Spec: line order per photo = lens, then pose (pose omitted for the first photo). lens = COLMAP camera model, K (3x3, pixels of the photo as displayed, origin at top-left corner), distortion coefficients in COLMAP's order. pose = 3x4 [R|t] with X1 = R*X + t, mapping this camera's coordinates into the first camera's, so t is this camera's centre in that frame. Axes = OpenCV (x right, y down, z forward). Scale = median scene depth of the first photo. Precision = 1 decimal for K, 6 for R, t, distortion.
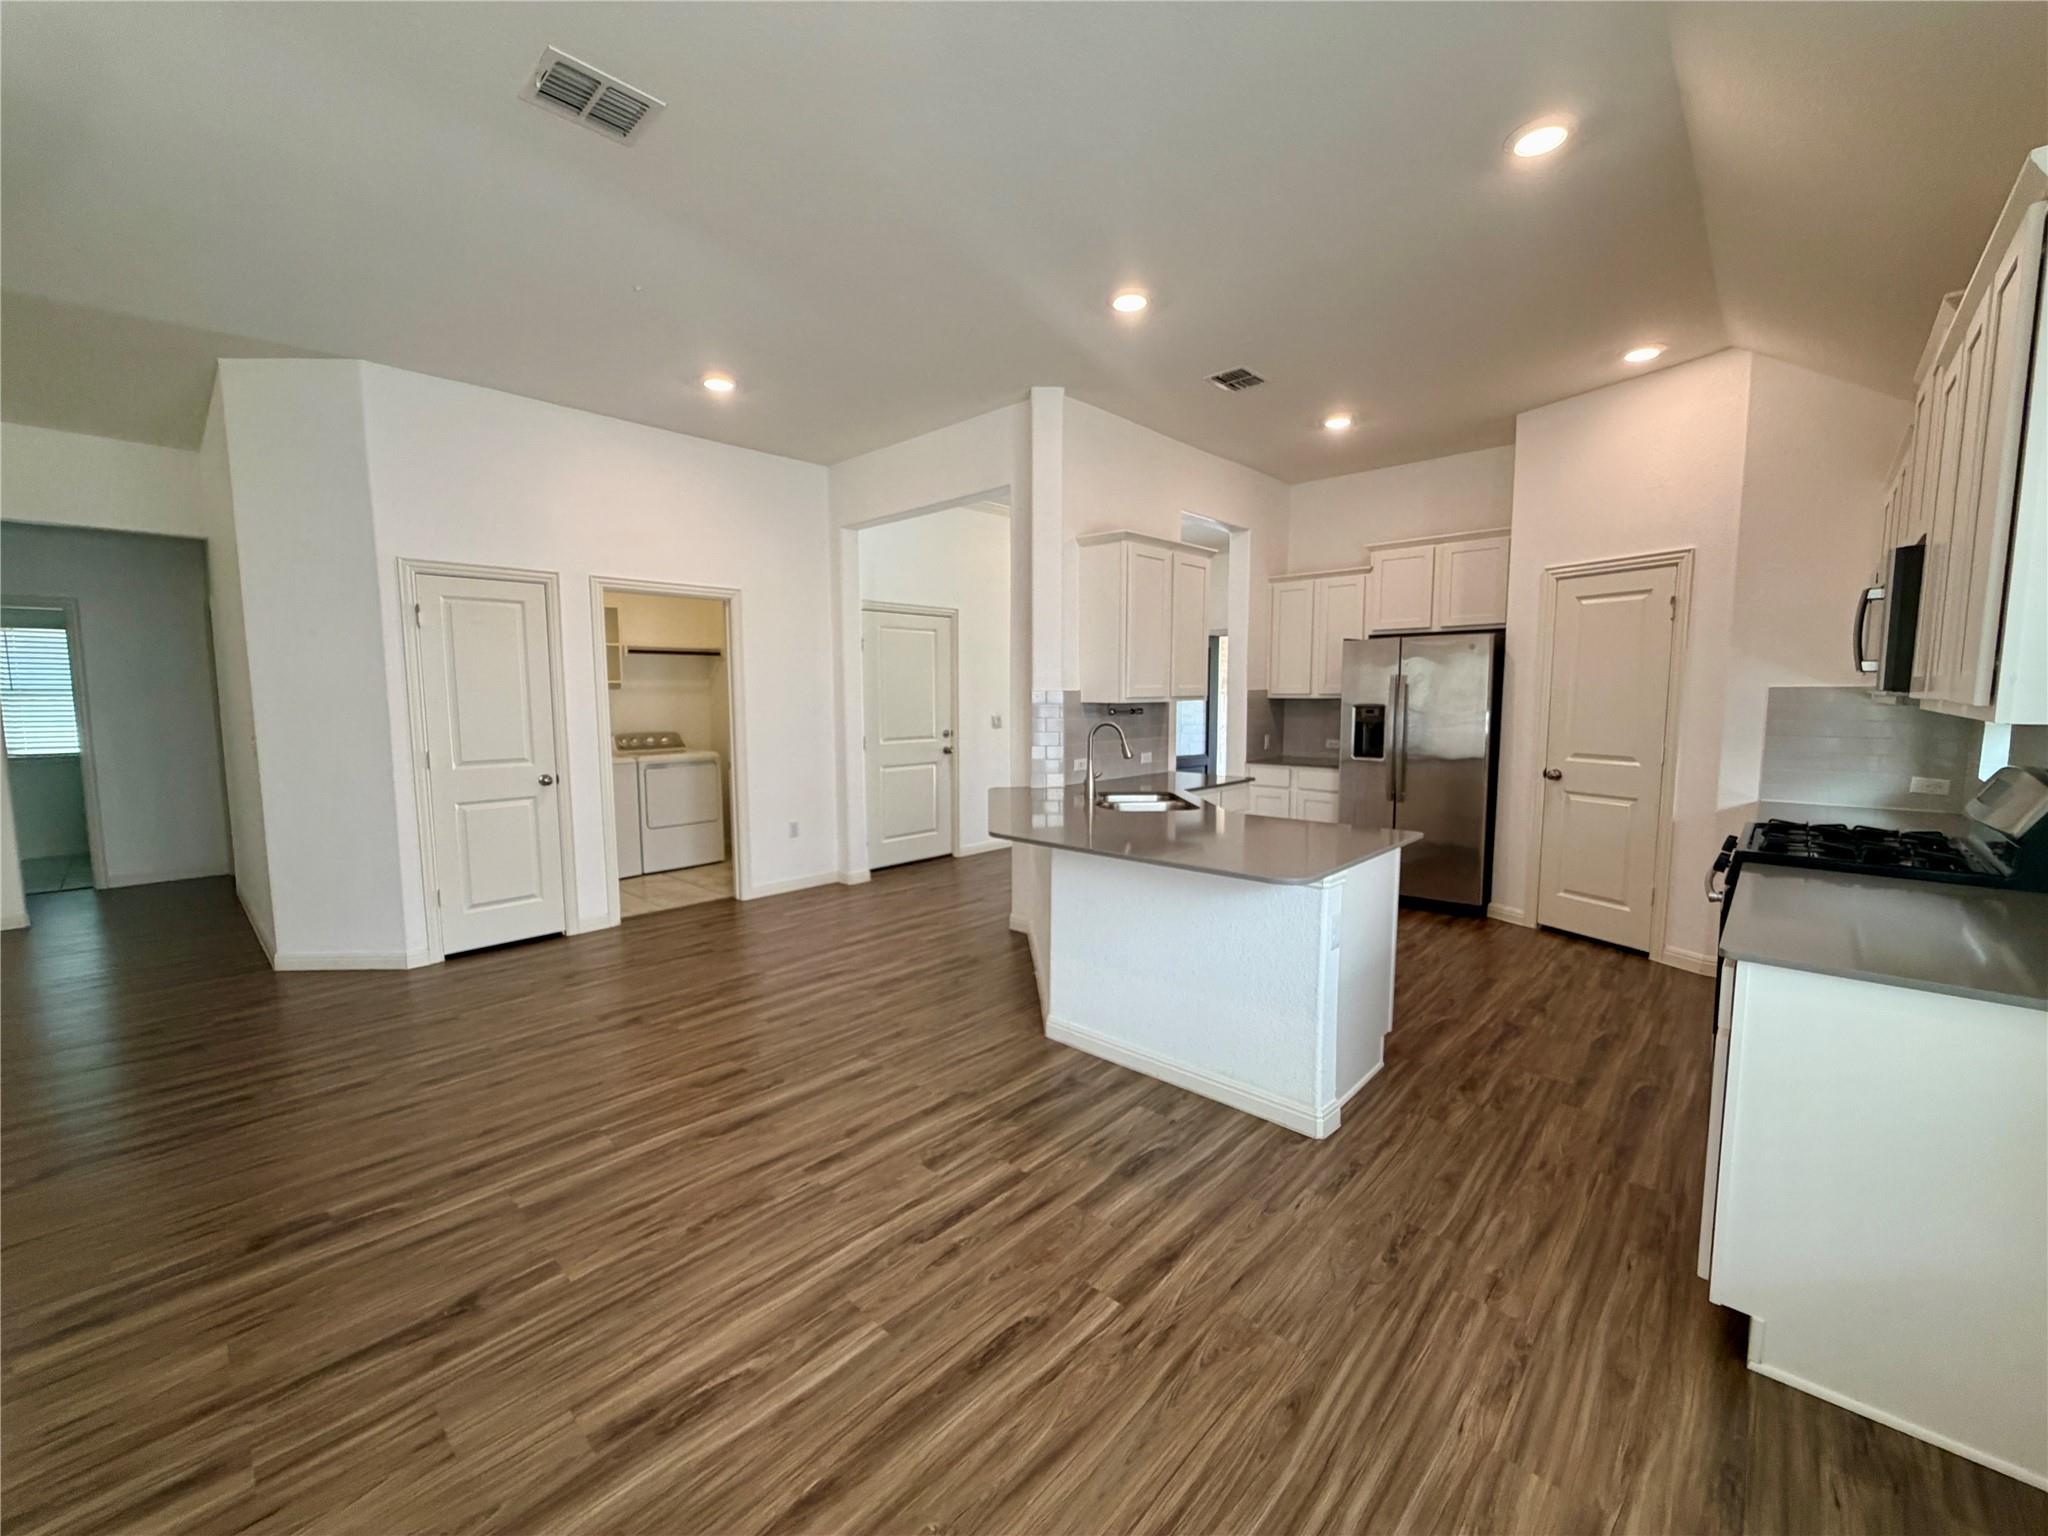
lens RADIAL K [[815.5, 0, 1012.8], [0, 815.5, 774.3], [0, 0, 1]] dist [-0.002192, 0.000601]
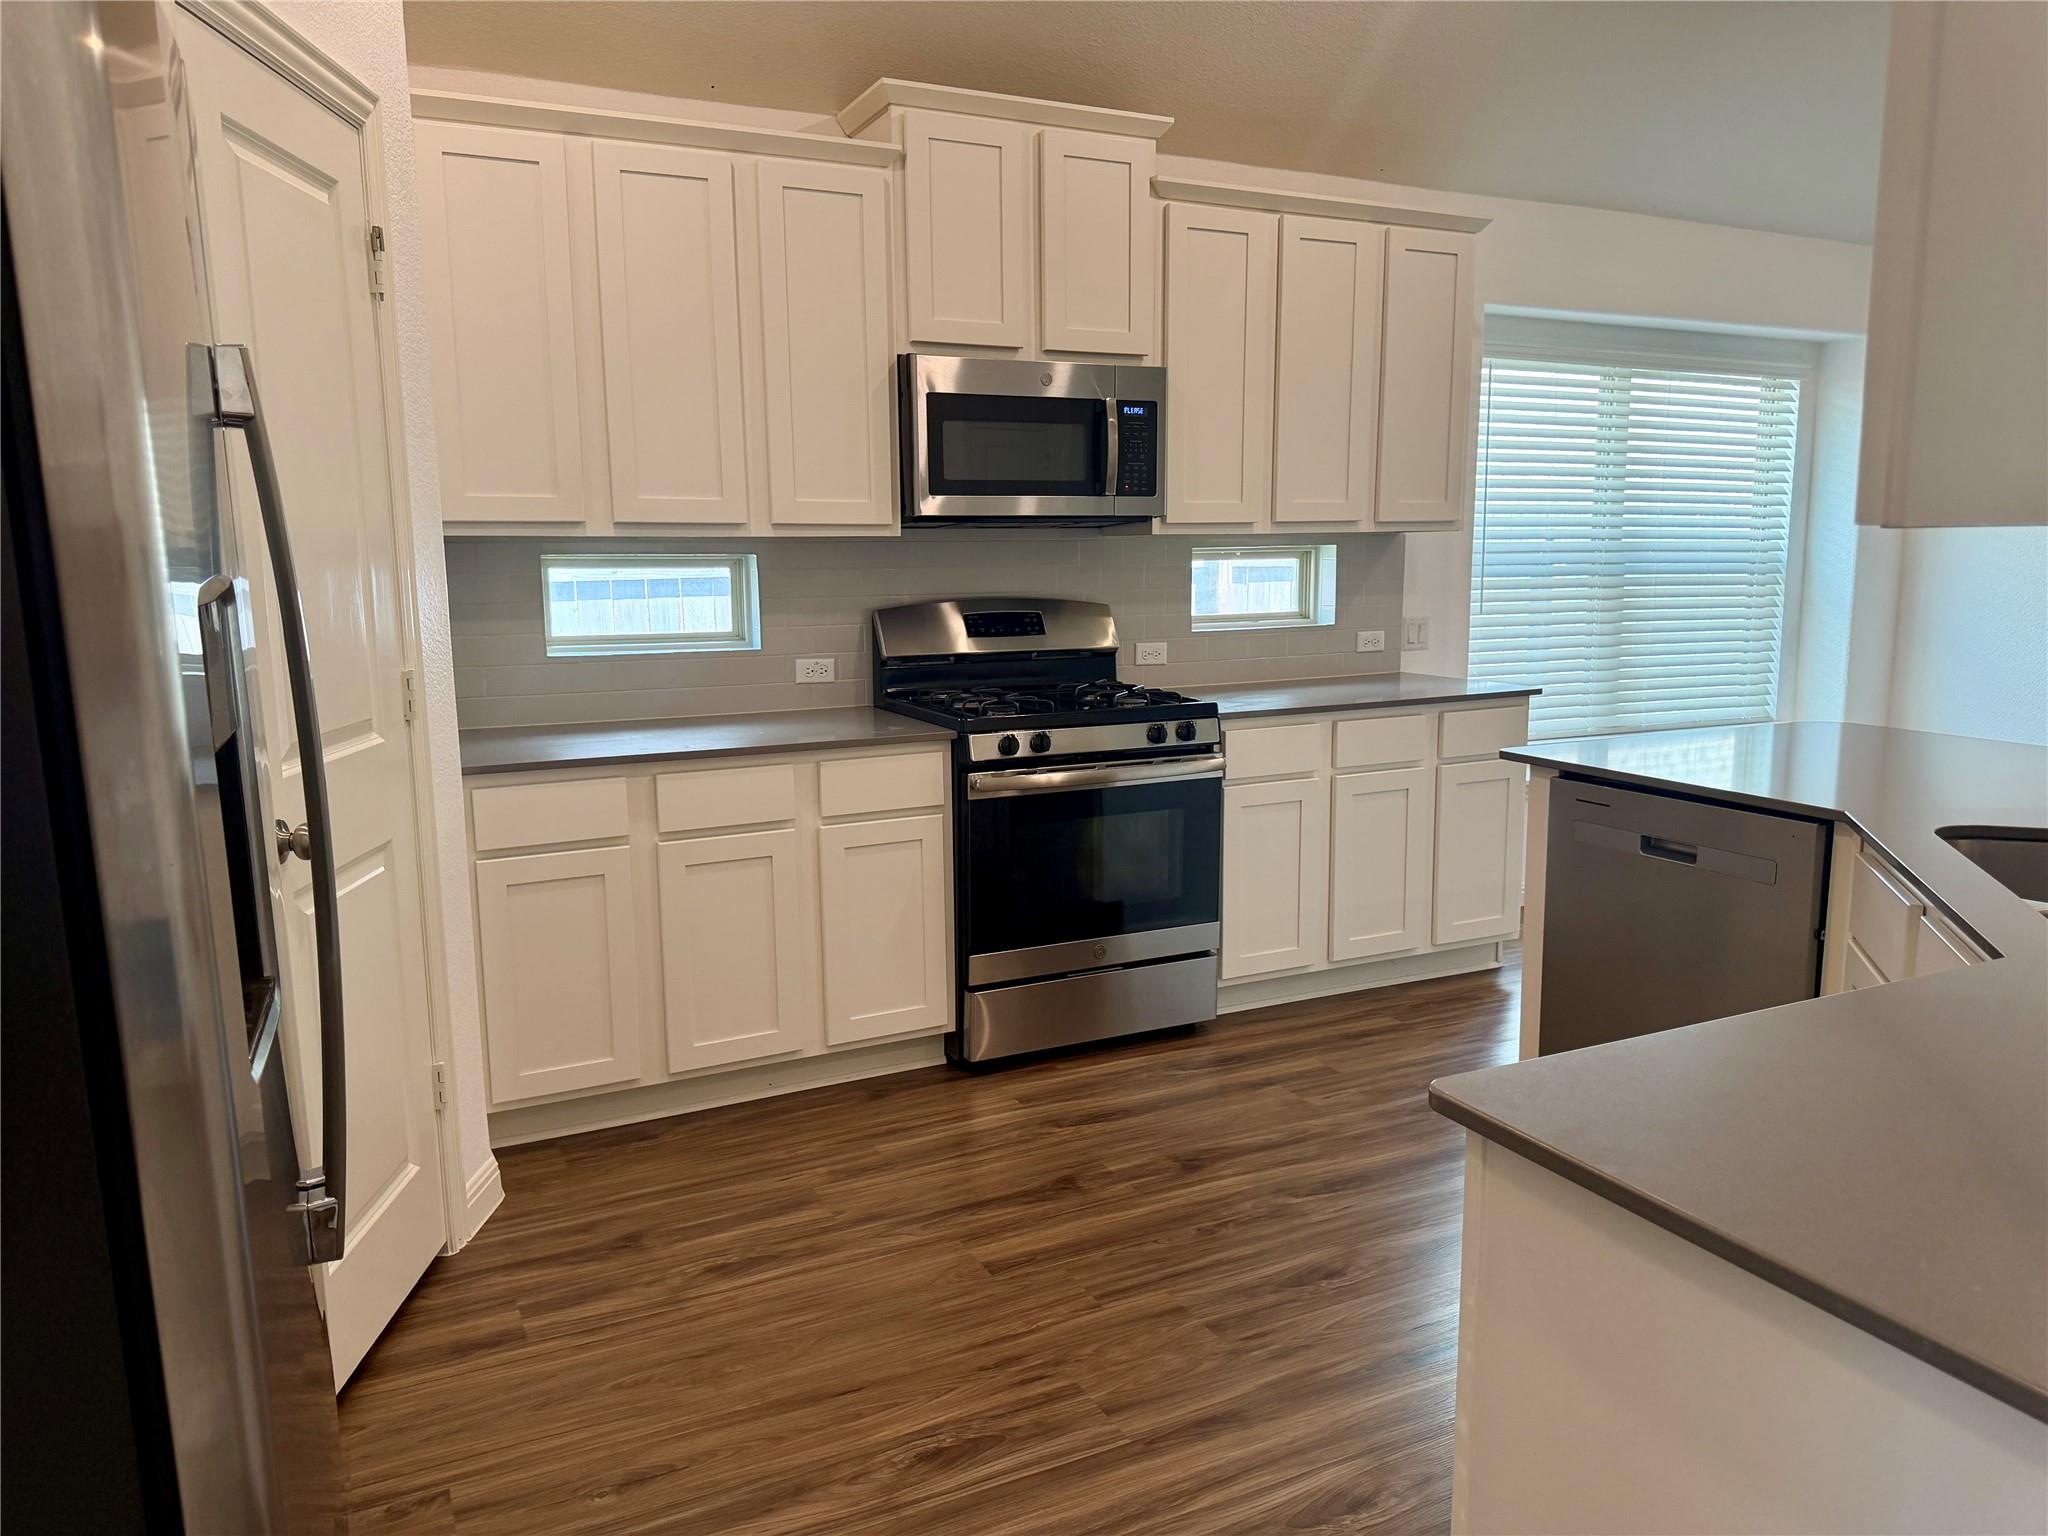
lens RADIAL K [[1407.0, 0, 1054.2], [0, 1407.0, 796.5], [0, 0, 1]] dist [0.027402, 0.000371]
pose [[-0.938280, -0.050518, 0.342168, 0.396626], [0.048058, 0.960639, 0.273610, -0.165844], [-0.342522, 0.273167, -0.898921, 1.762397]]
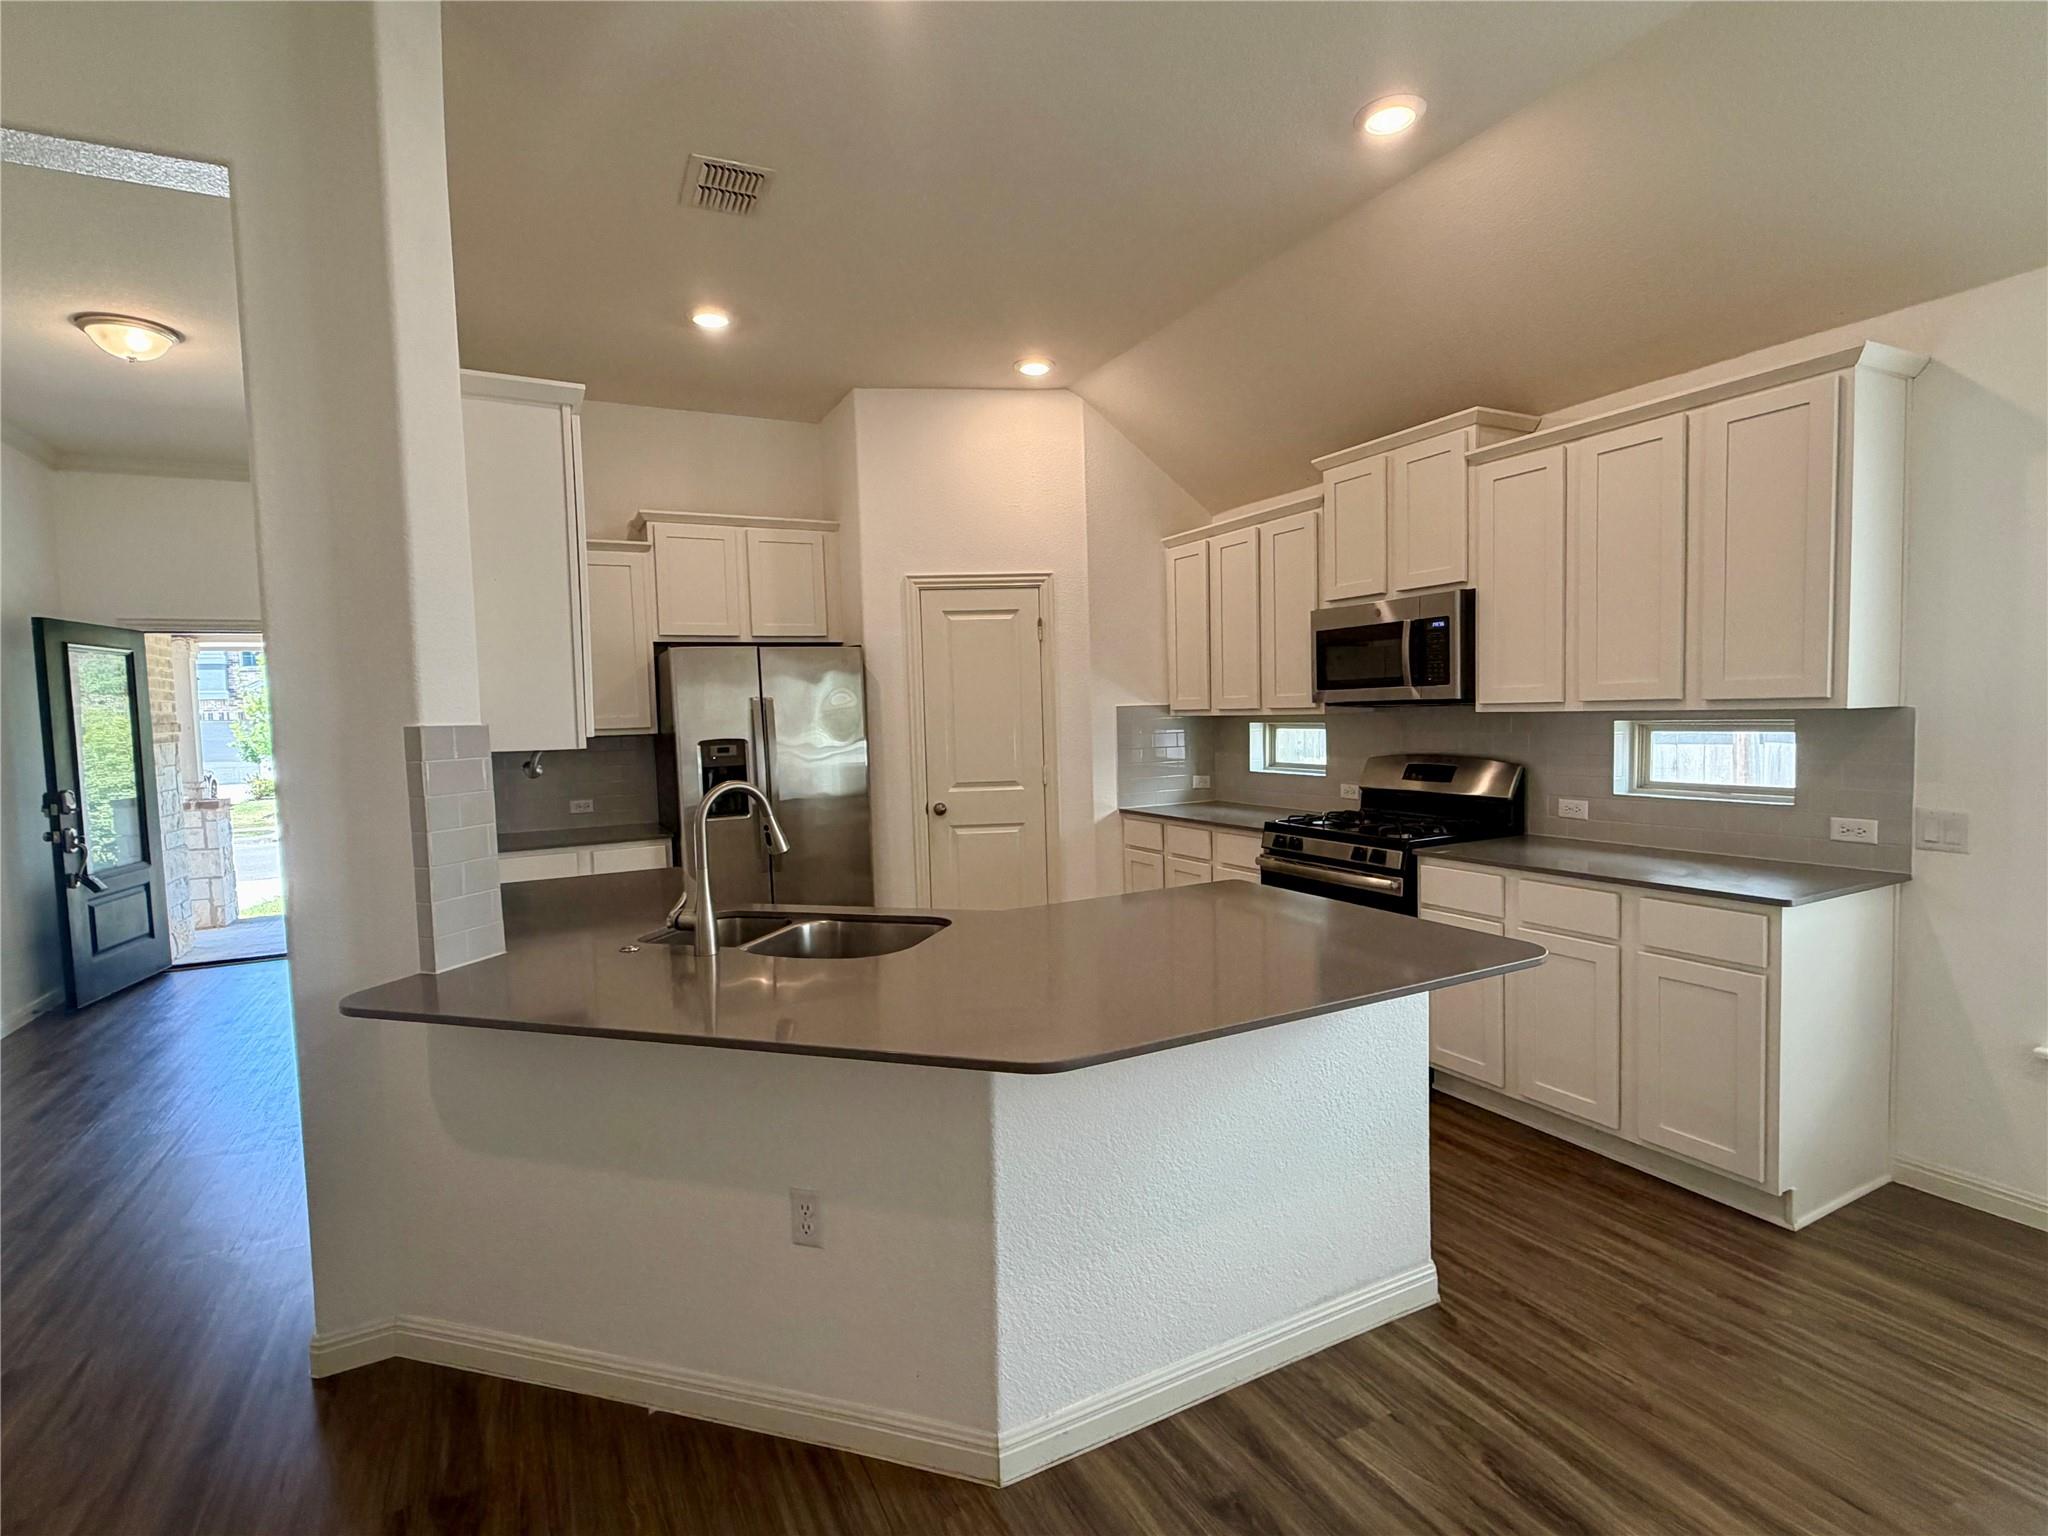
lens RADIAL K [[985.4, 0, 1022.7], [0, 985.4, 775.8], [0, 0, 1]] dist [-0.003263, 0.000175]
pose [[0.334978, -0.069341, 0.939671, -0.421372], [0.122819, 0.991993, 0.029419, -0.075819], [-0.934187, 0.105554, 0.340812, 0.745903]]
